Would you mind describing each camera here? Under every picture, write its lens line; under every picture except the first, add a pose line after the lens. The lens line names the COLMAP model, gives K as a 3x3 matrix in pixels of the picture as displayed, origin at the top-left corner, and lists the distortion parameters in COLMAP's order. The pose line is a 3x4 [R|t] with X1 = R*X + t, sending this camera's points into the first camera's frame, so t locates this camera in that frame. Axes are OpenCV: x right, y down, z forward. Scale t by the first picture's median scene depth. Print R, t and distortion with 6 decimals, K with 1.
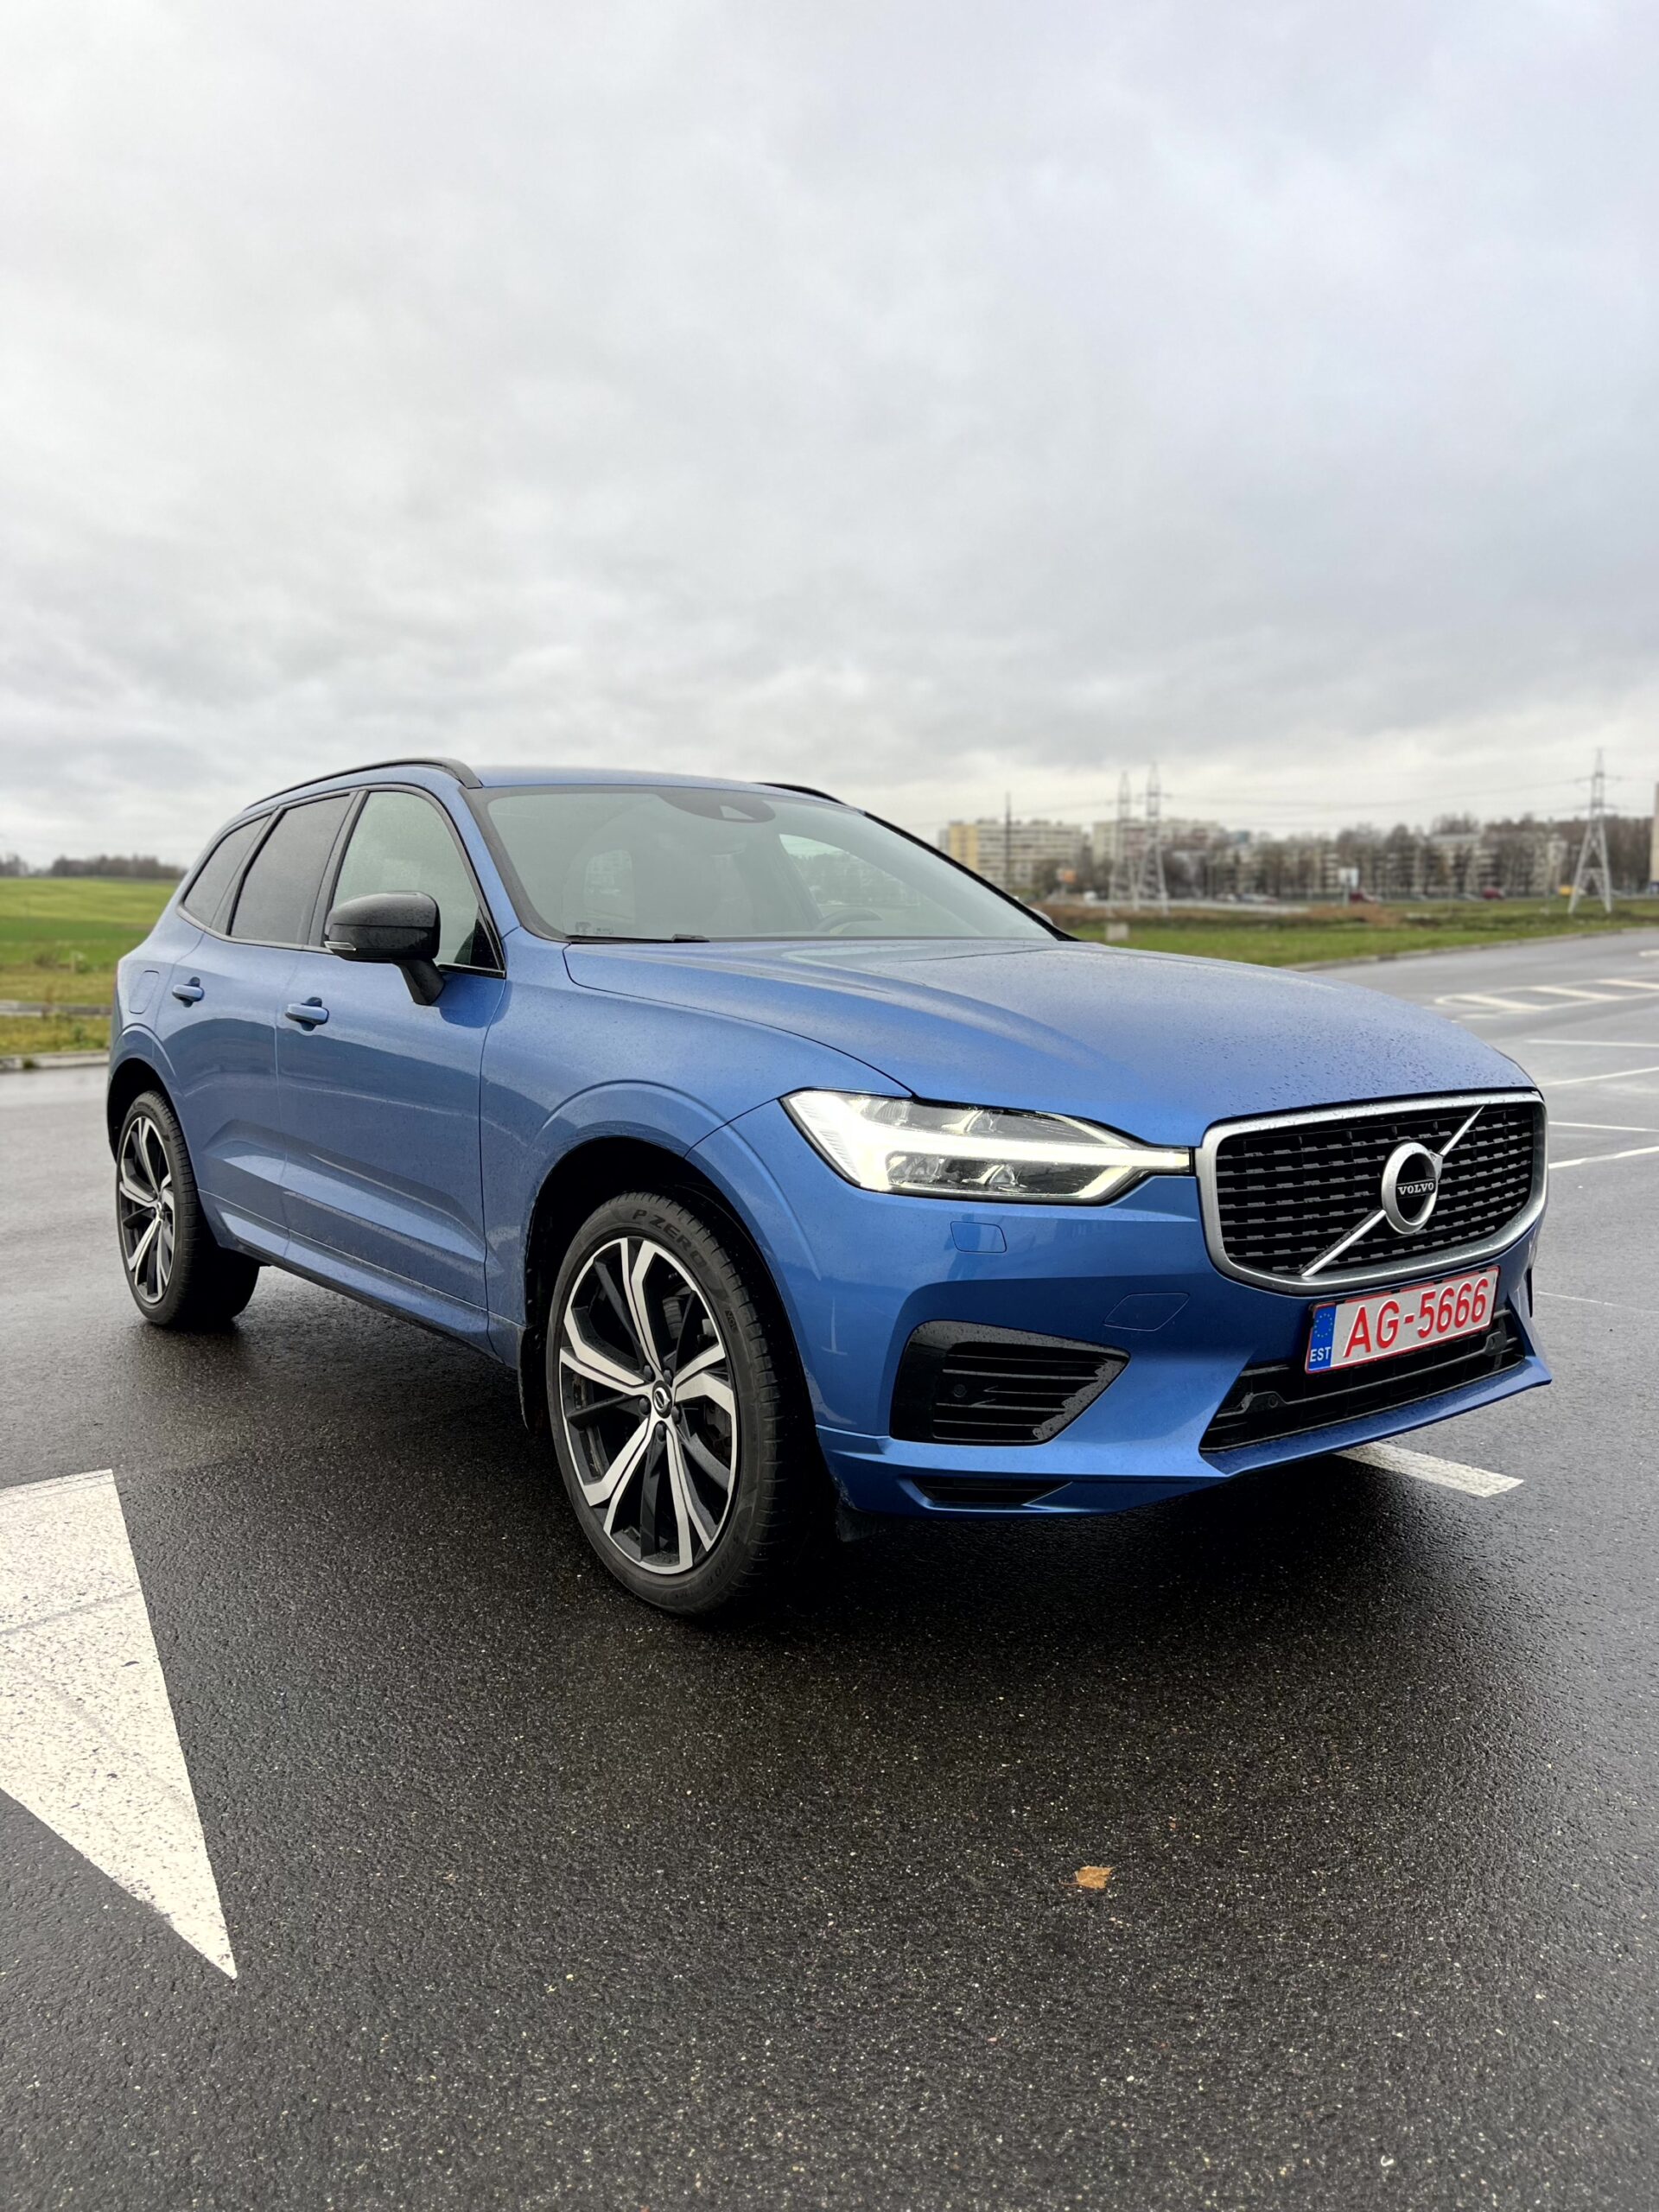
lens RADIAL K [[1679.9, 0, 829.5], [0, 1679.9, 1106.0], [0, 0, 1]] dist [0.052426, -0.070677]
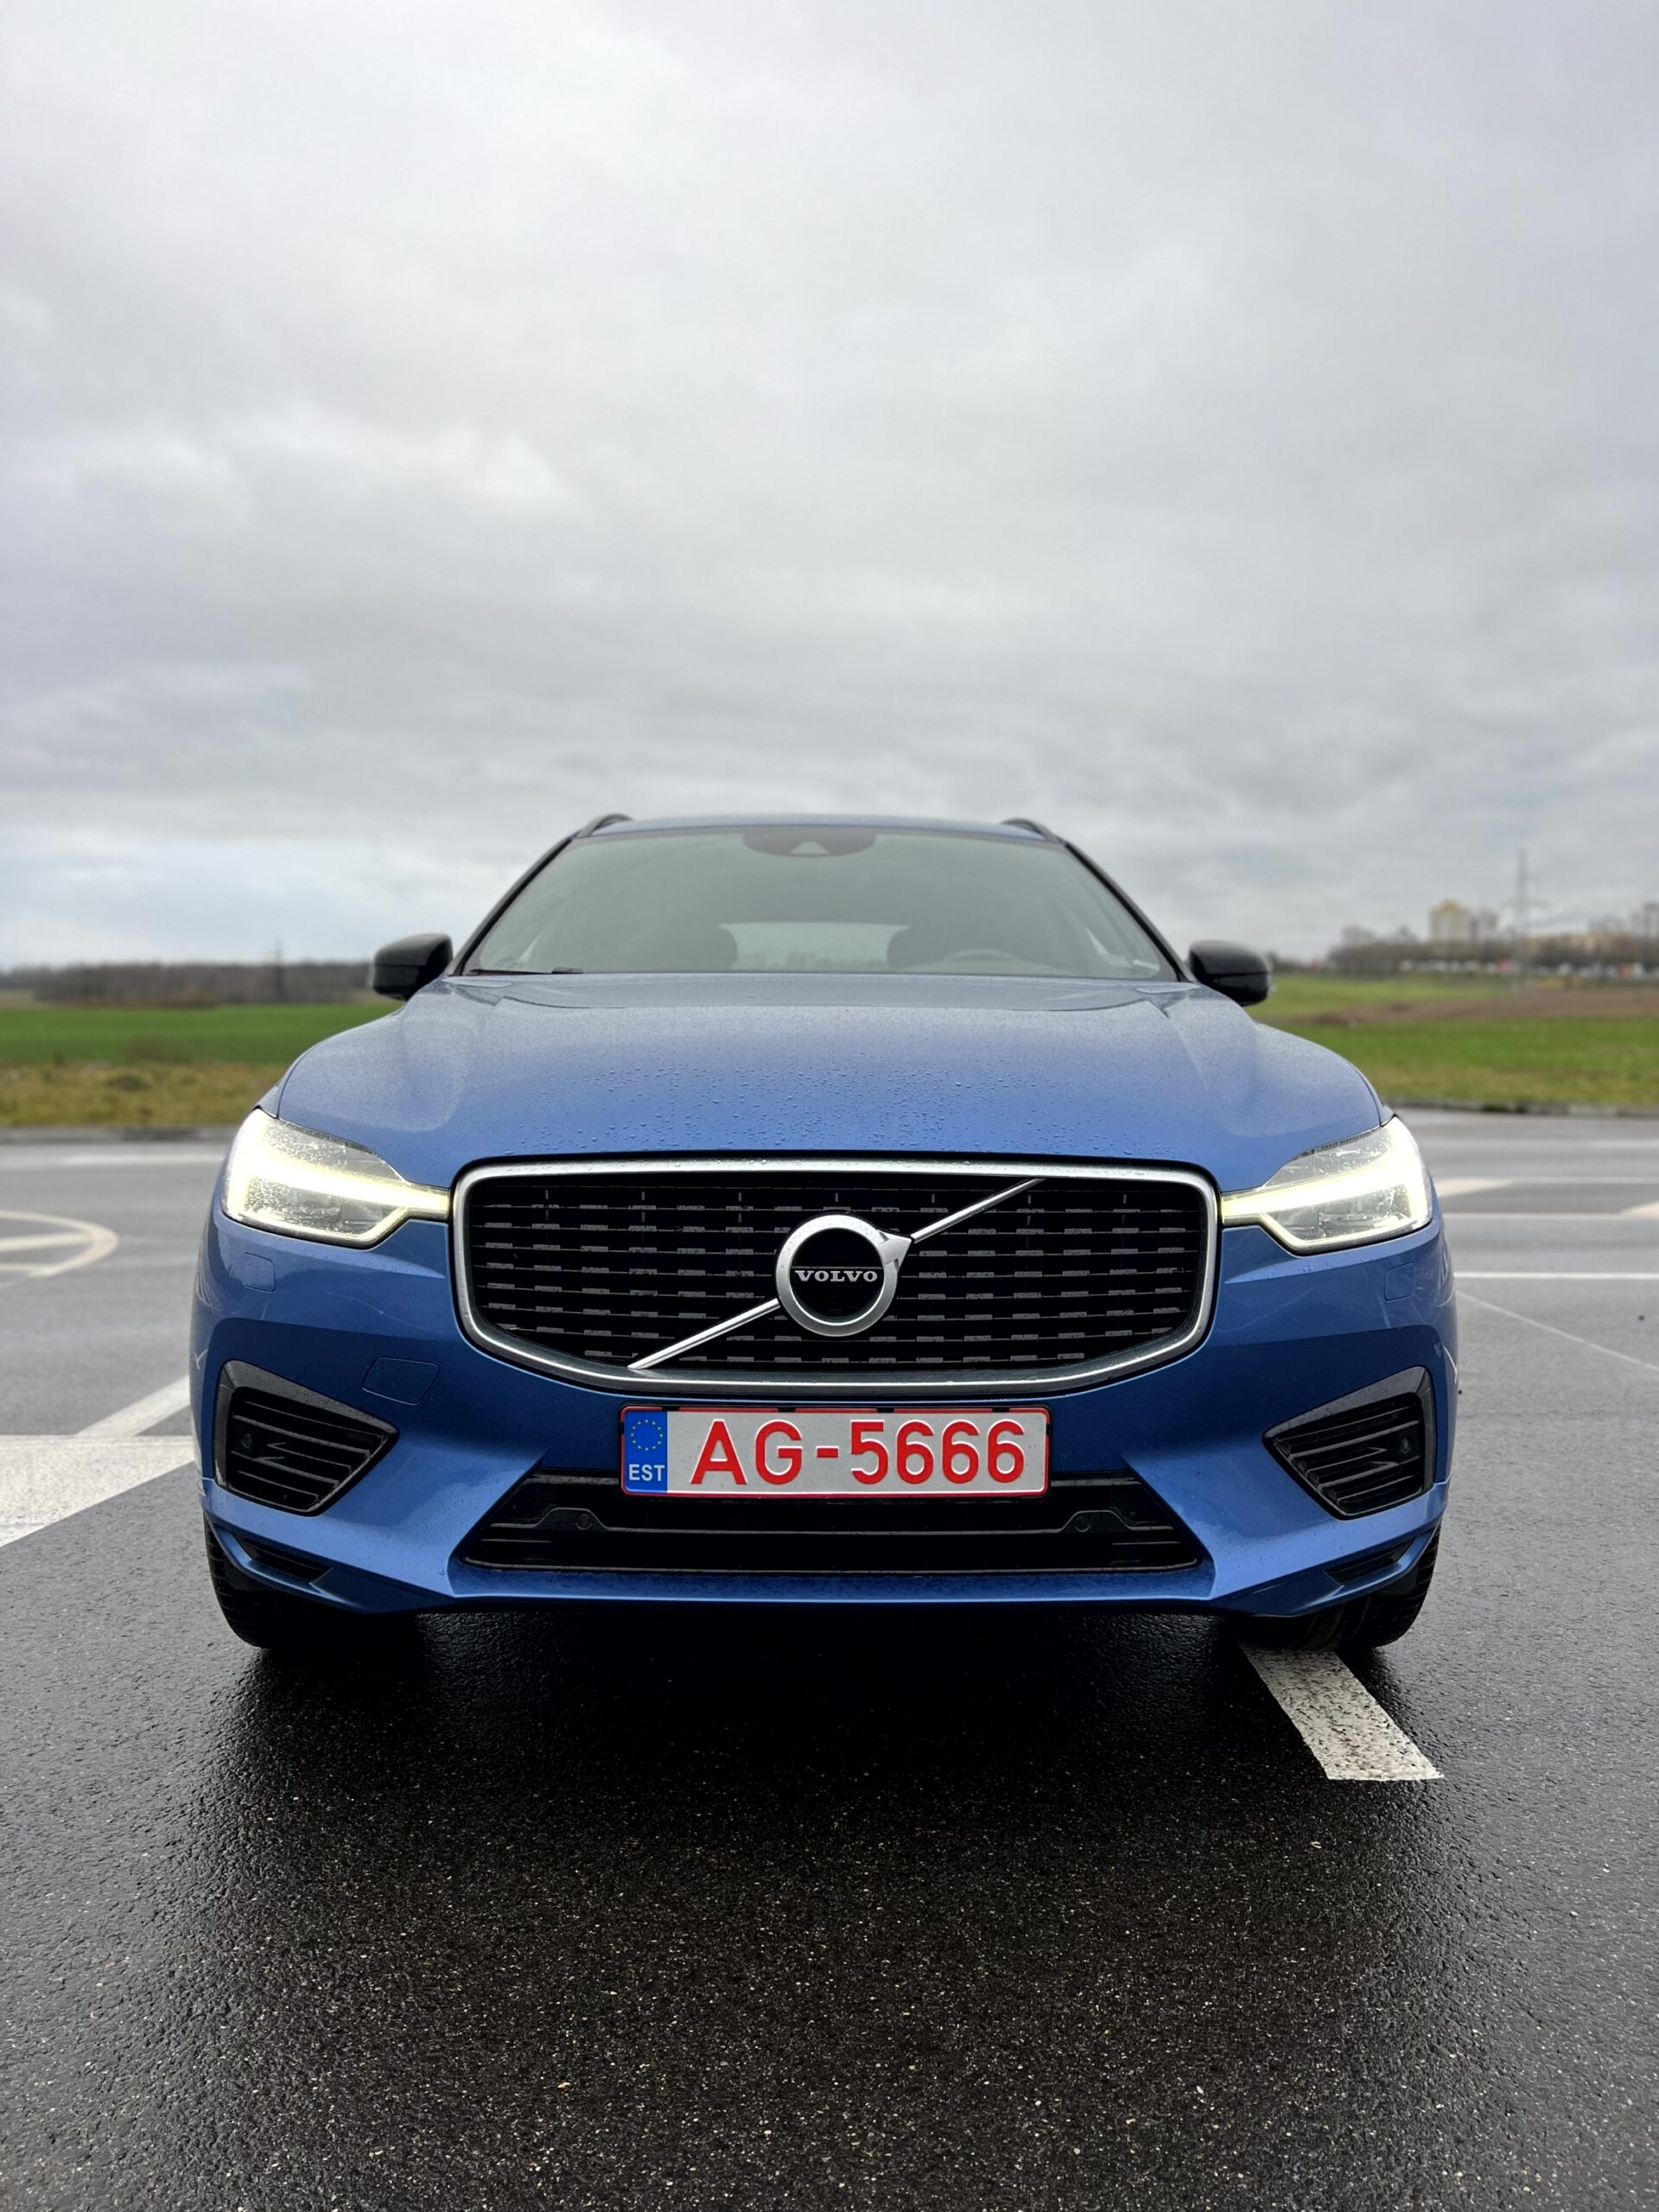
lens RADIAL K [[1679.9, 0, 829.5], [0, 1679.9, 1106.0], [0, 0, 1]] dist [0.052426, -0.070677]
pose [[0.820064, 0.041070, -0.570797, 0.776180], [-0.073005, 0.996780, -0.033166, -0.001359], [0.567596, 0.068870, 0.820421, 0.391323]]
